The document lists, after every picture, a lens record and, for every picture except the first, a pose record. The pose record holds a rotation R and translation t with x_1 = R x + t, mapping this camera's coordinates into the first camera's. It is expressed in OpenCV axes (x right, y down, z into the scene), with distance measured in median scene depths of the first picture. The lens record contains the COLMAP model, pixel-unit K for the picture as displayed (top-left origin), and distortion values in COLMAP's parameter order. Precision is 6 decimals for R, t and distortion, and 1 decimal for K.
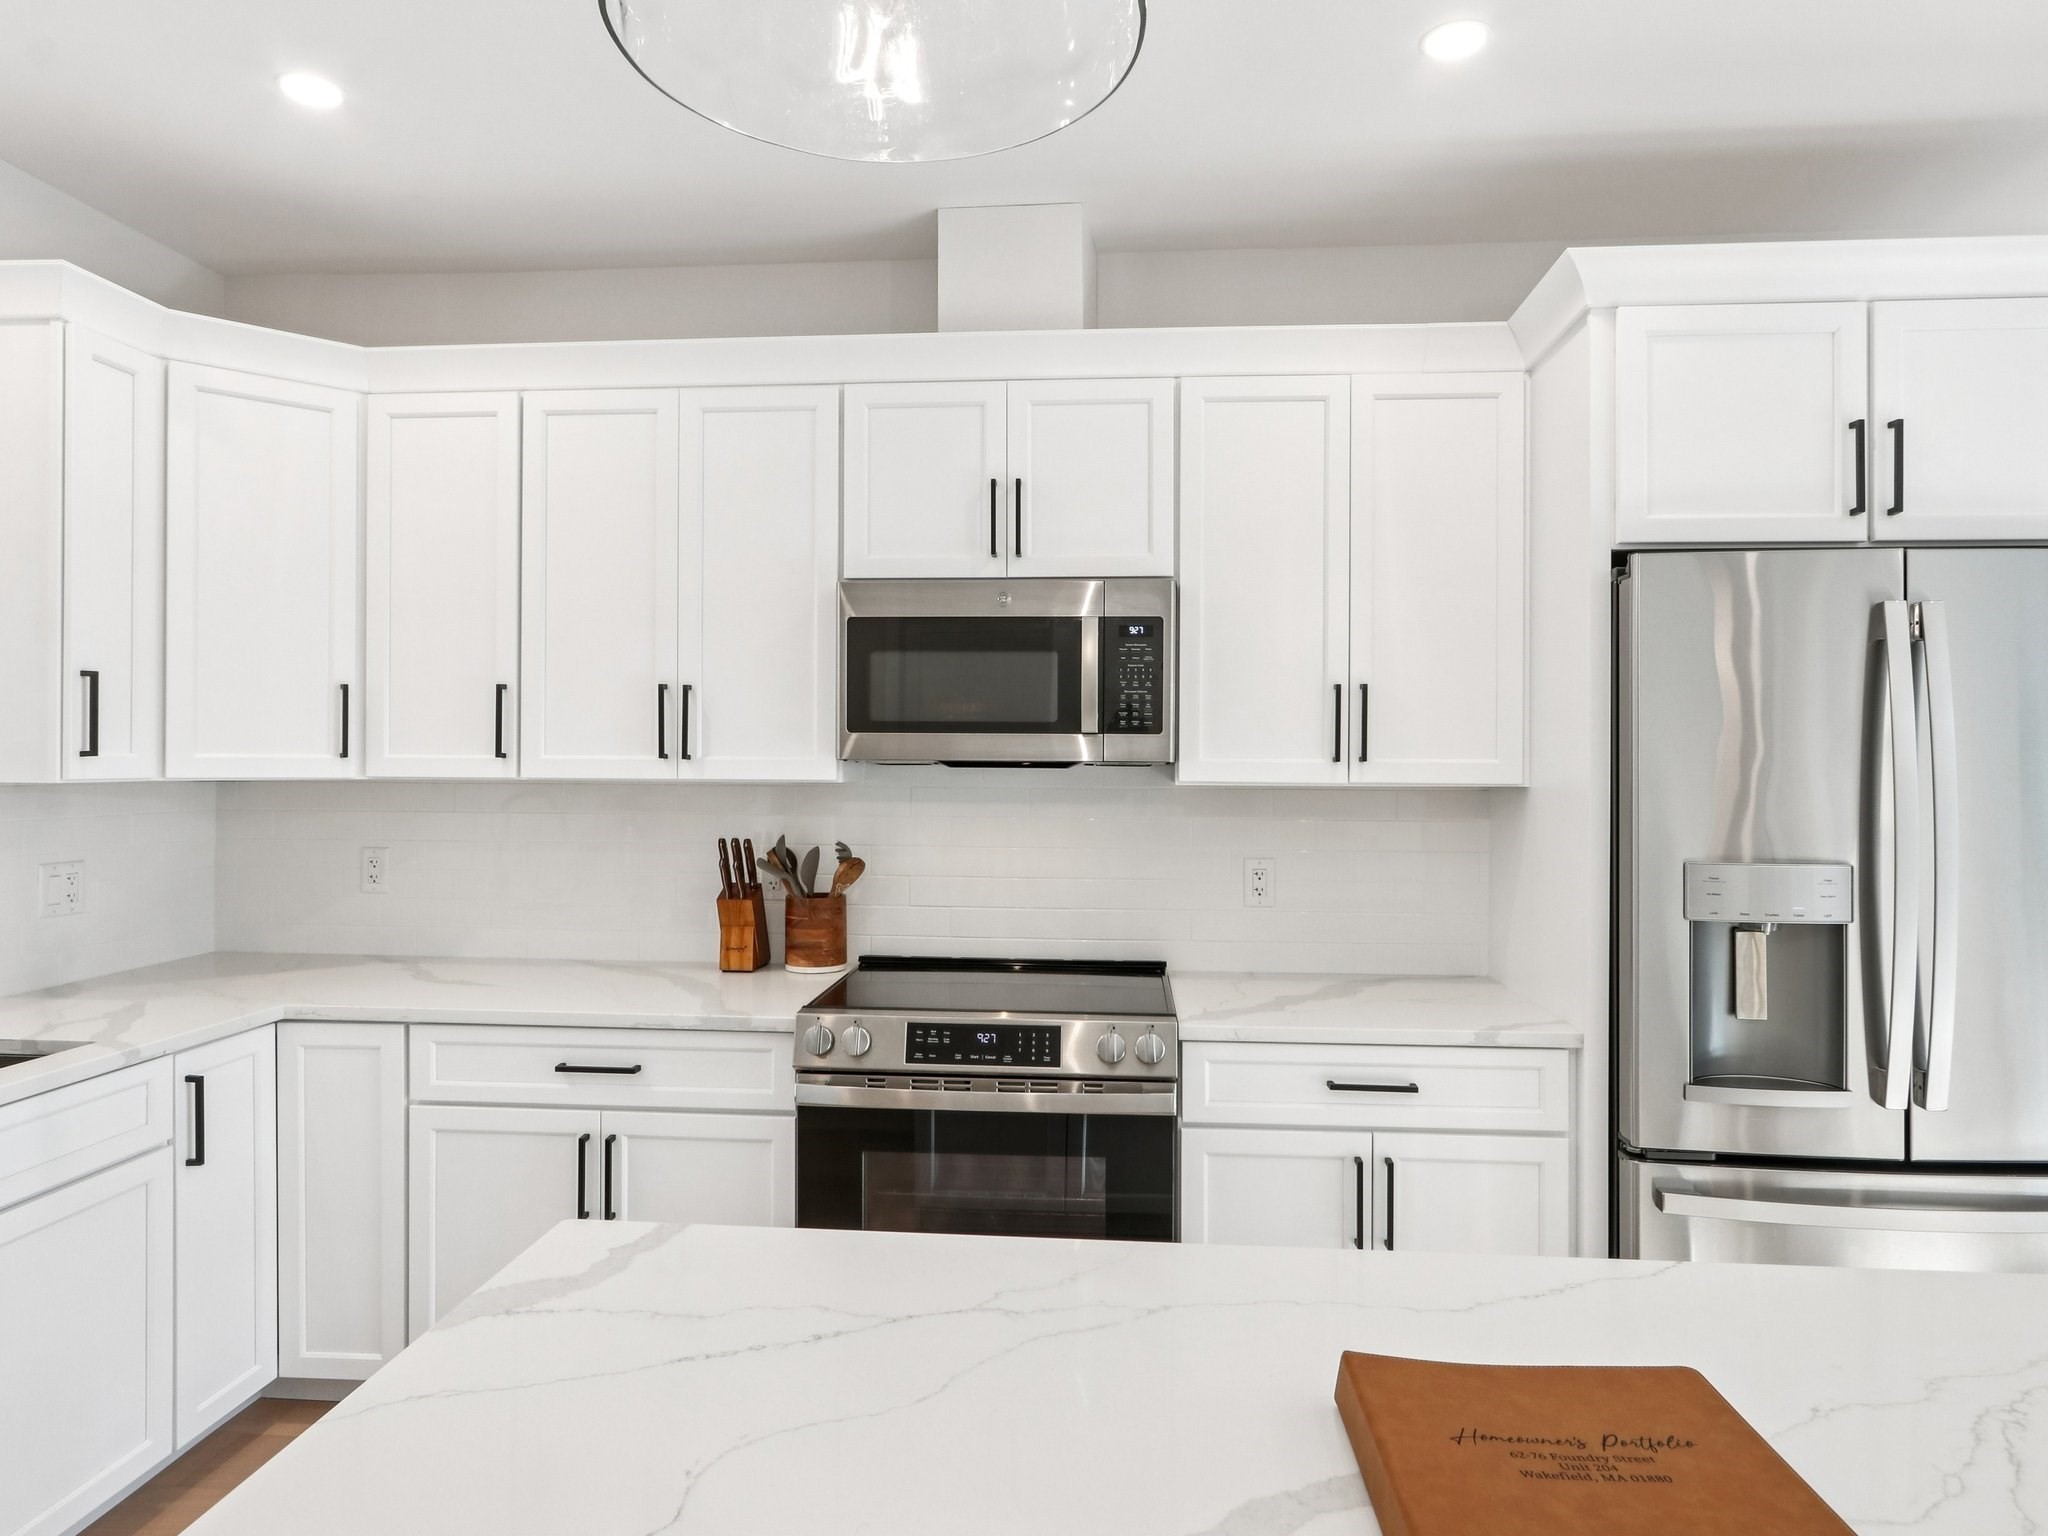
lens RADIAL K [[1260.7, 0, 1023.2], [0, 1260.7, 749.5], [0, 0, 1]] dist [-0.010633, 0.004649]
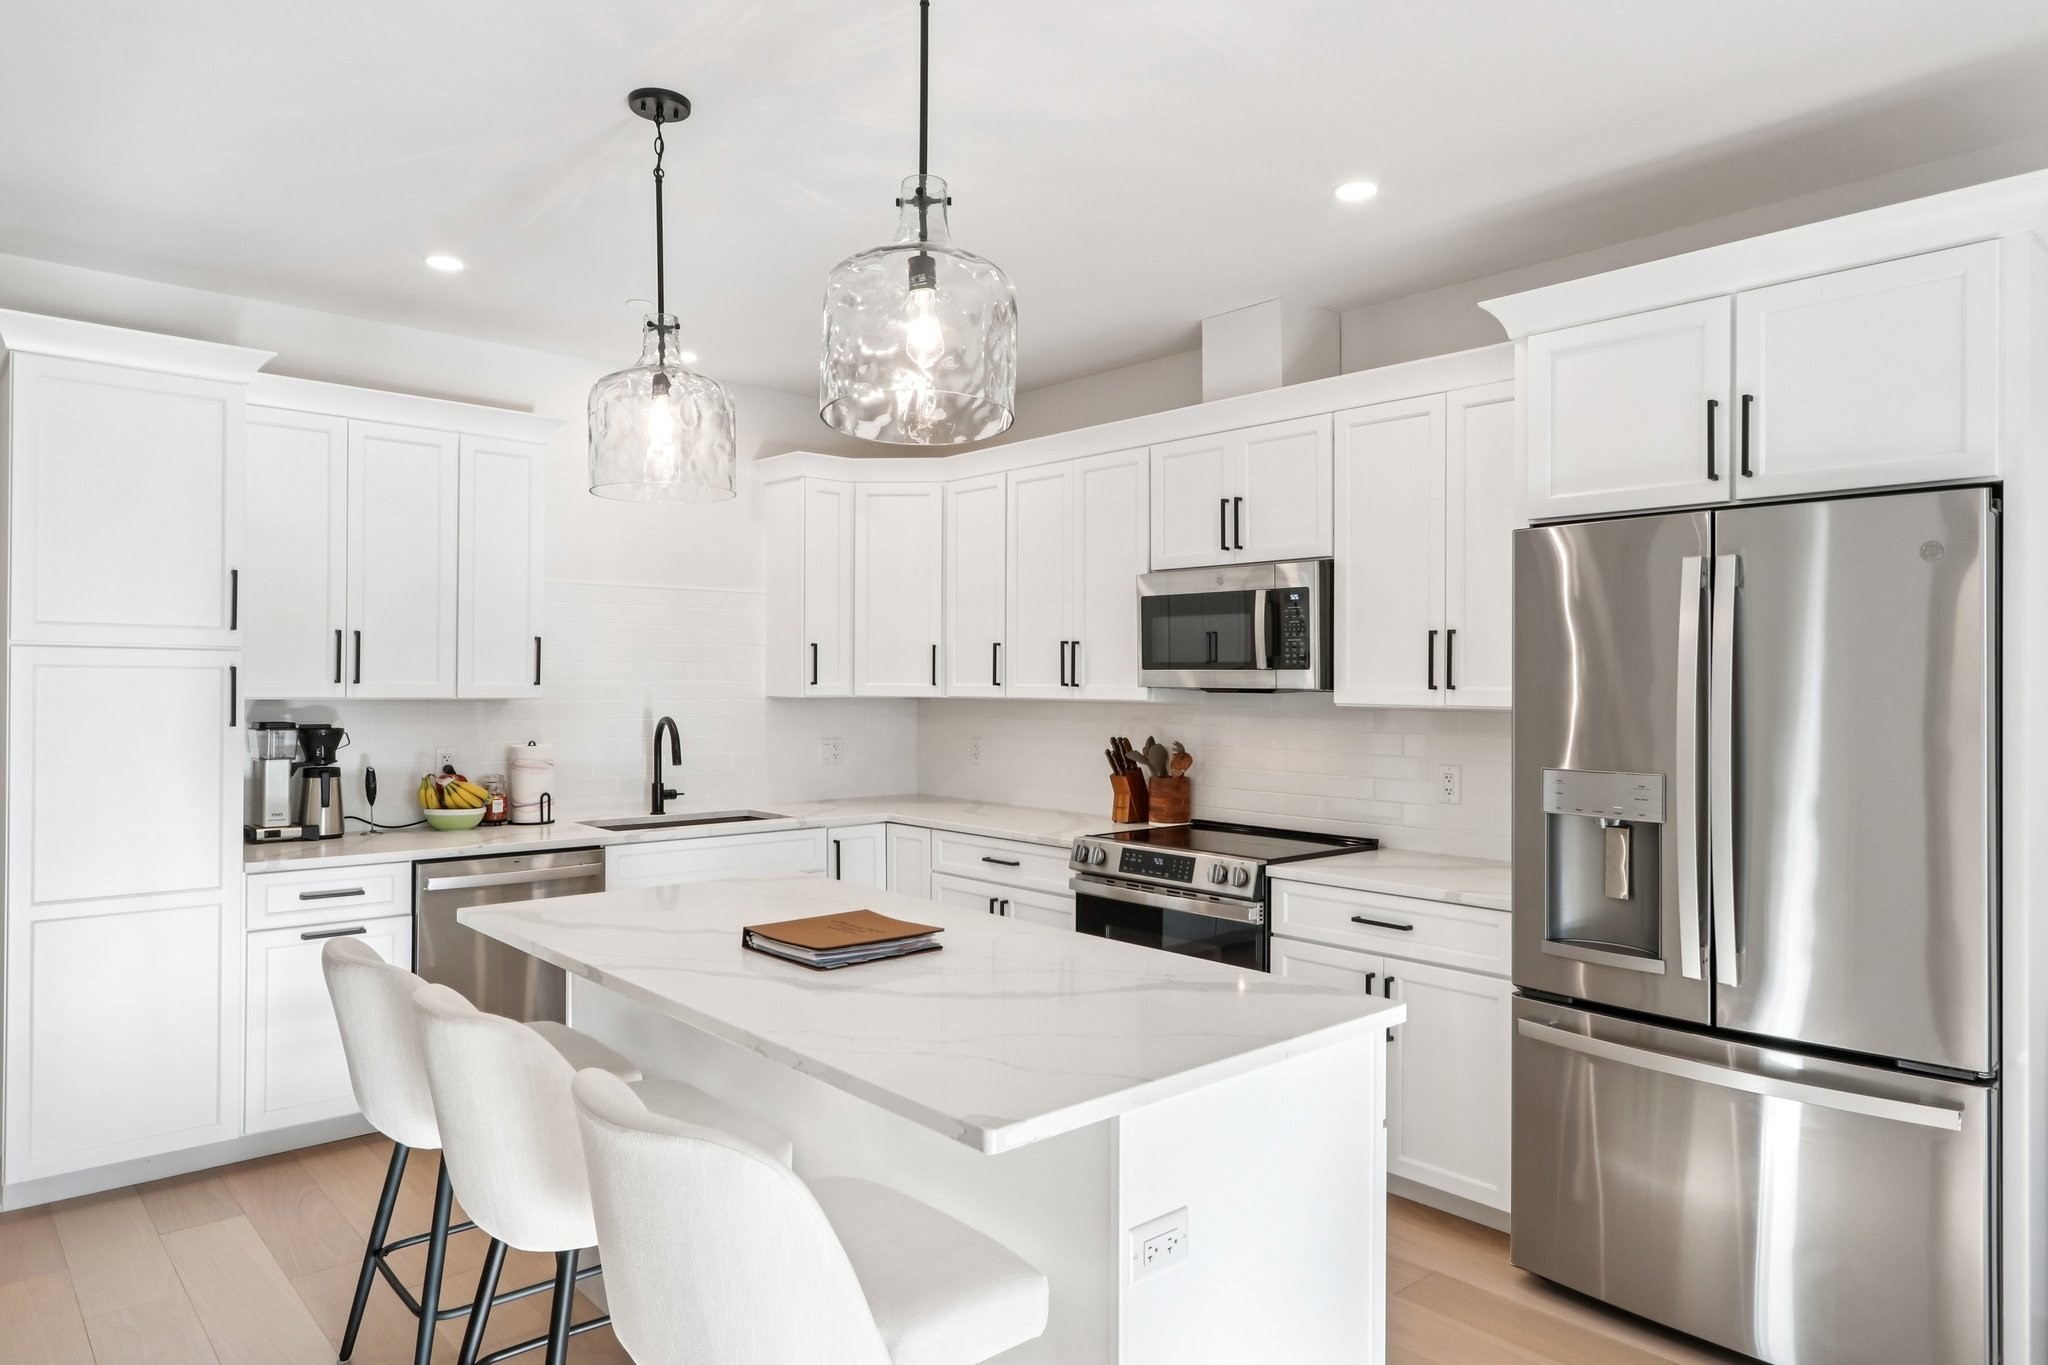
lens RADIAL K [[1280.6, 0, 1008.8], [0, 1280.6, 671.4], [0, 0, 1]] dist [-0.007723, -0.000281]
pose [[0.719195, -0.006276, -0.694779, 0.867428], [0.002415, 0.999976, -0.006532, -0.001555], [0.694804, 0.003020, 0.719193, -0.270520]]
